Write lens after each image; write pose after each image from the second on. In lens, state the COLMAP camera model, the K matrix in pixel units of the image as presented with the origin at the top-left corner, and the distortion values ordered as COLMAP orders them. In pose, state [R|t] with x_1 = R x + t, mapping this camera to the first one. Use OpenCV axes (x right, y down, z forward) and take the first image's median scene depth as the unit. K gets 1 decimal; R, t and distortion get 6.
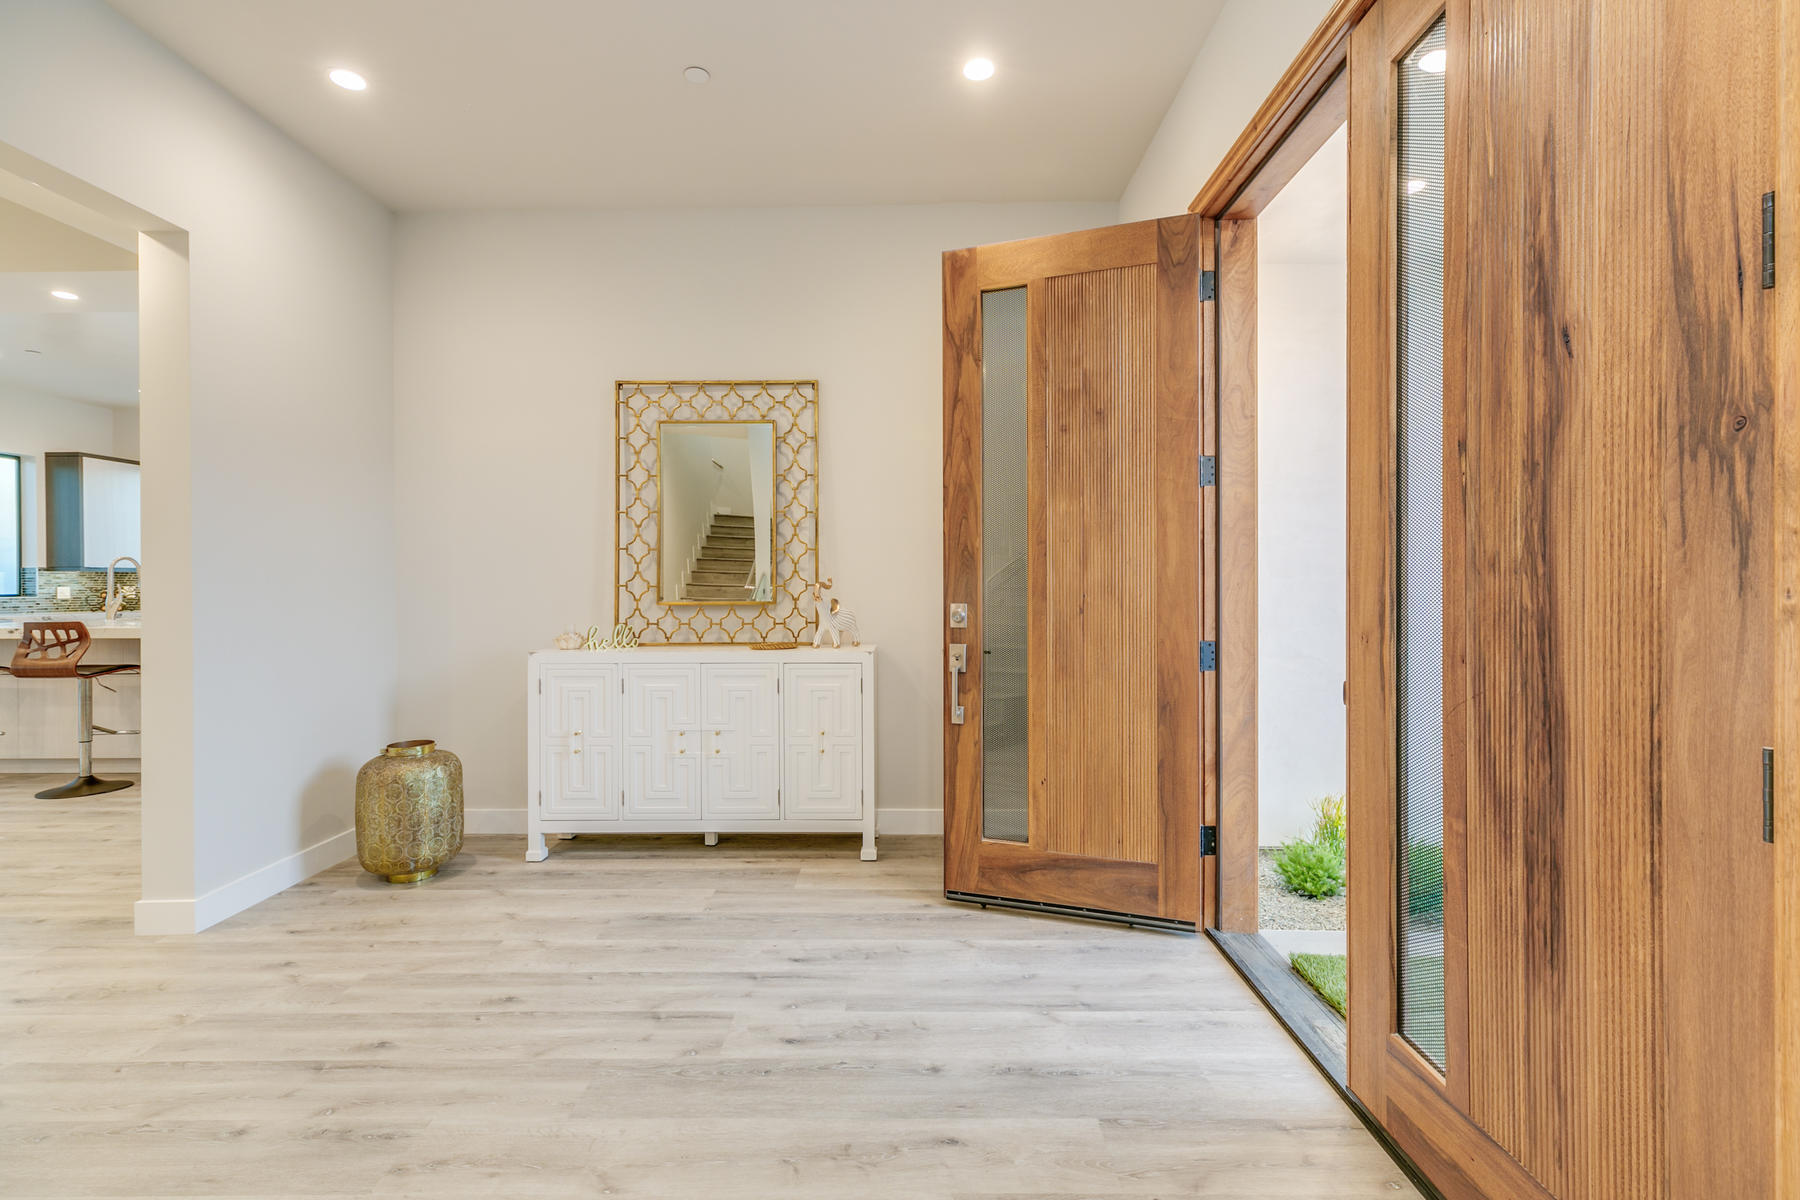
lens RADIAL K [[800.5, 0, 900.0], [0, 800.5, 600.0], [0, 0, 1]] dist [0.001036, -0.000085]
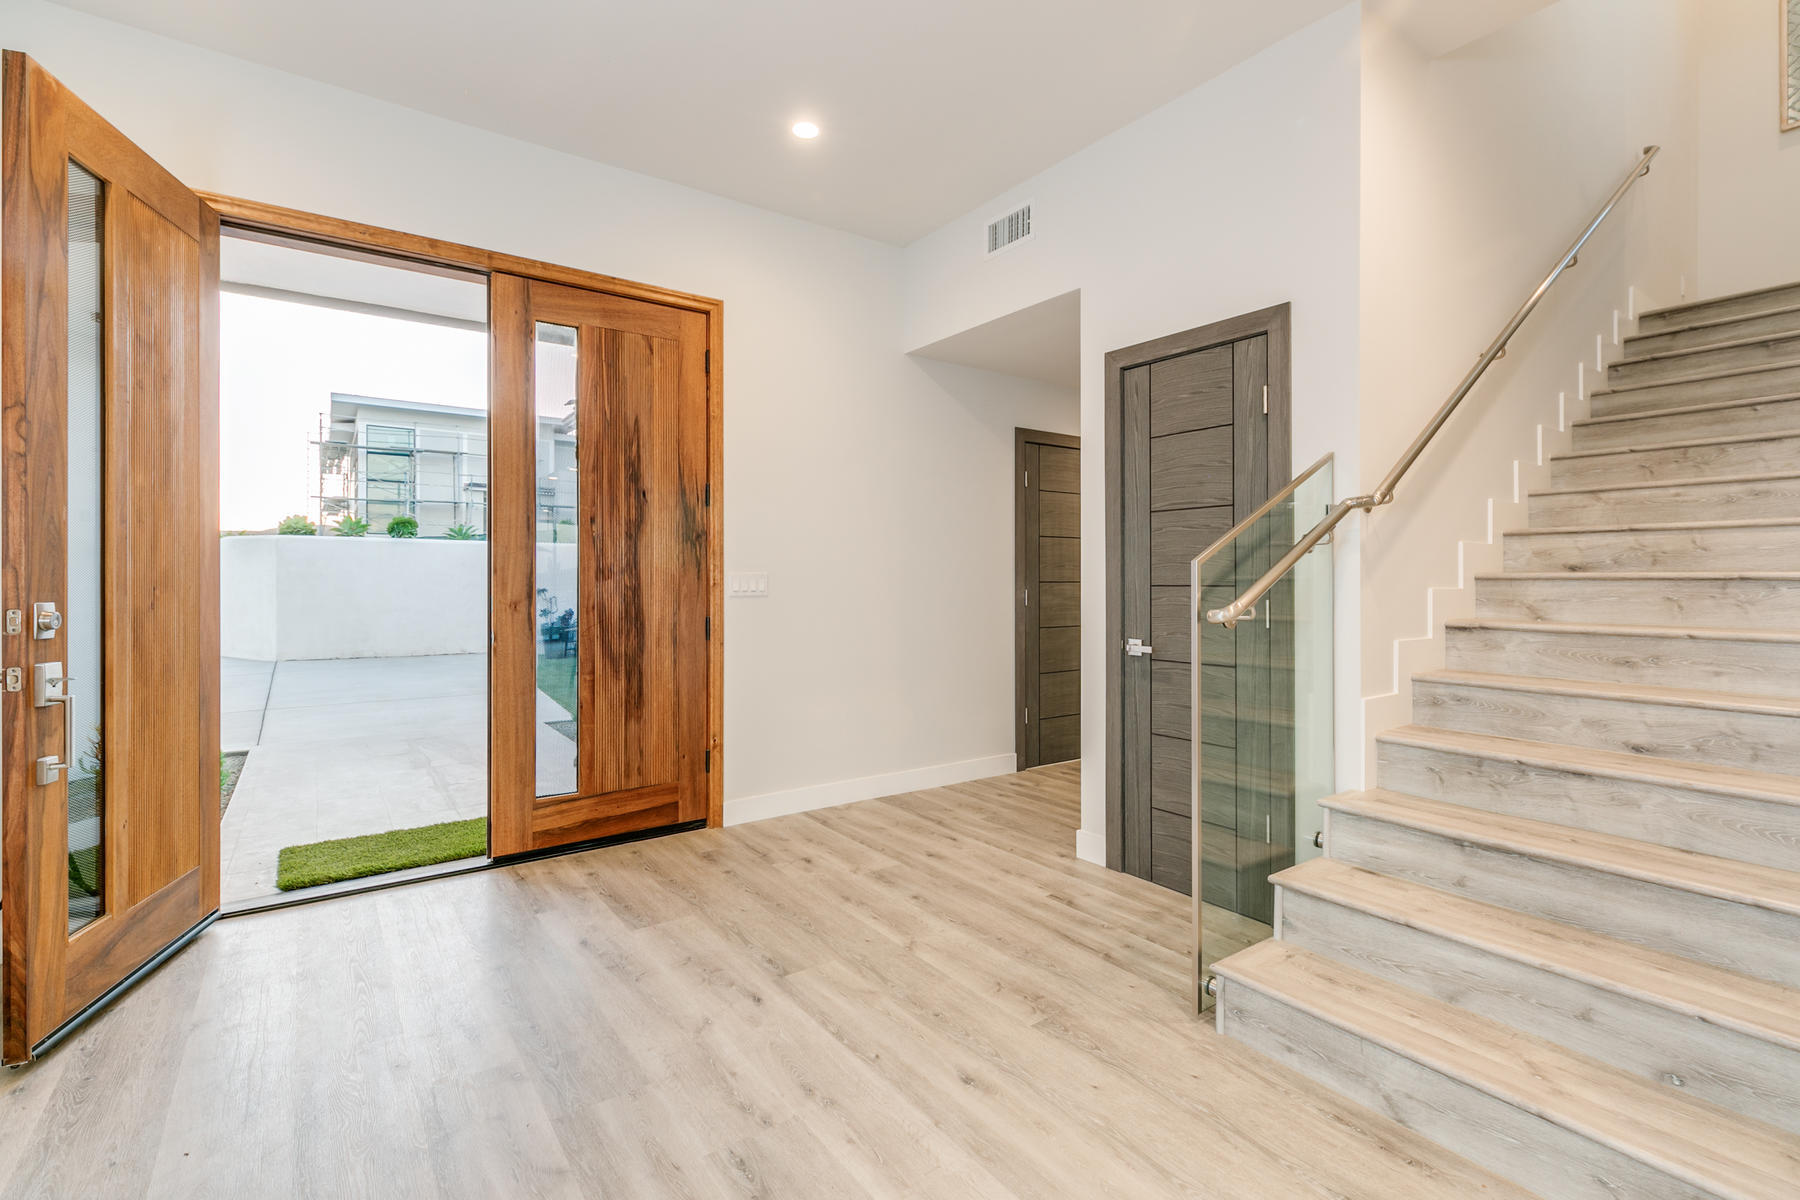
lens RADIAL K [[807.9, 0, 901.7], [0, 807.9, 629.4], [0, 0, 1]] dist [-0.000831, -0.000097]
pose [[-0.594091, -0.051563, 0.802744, -1.926230], [0.011655, 0.997287, 0.072685, -0.029256], [-0.804314, 0.052537, -0.591878, 1.792759]]
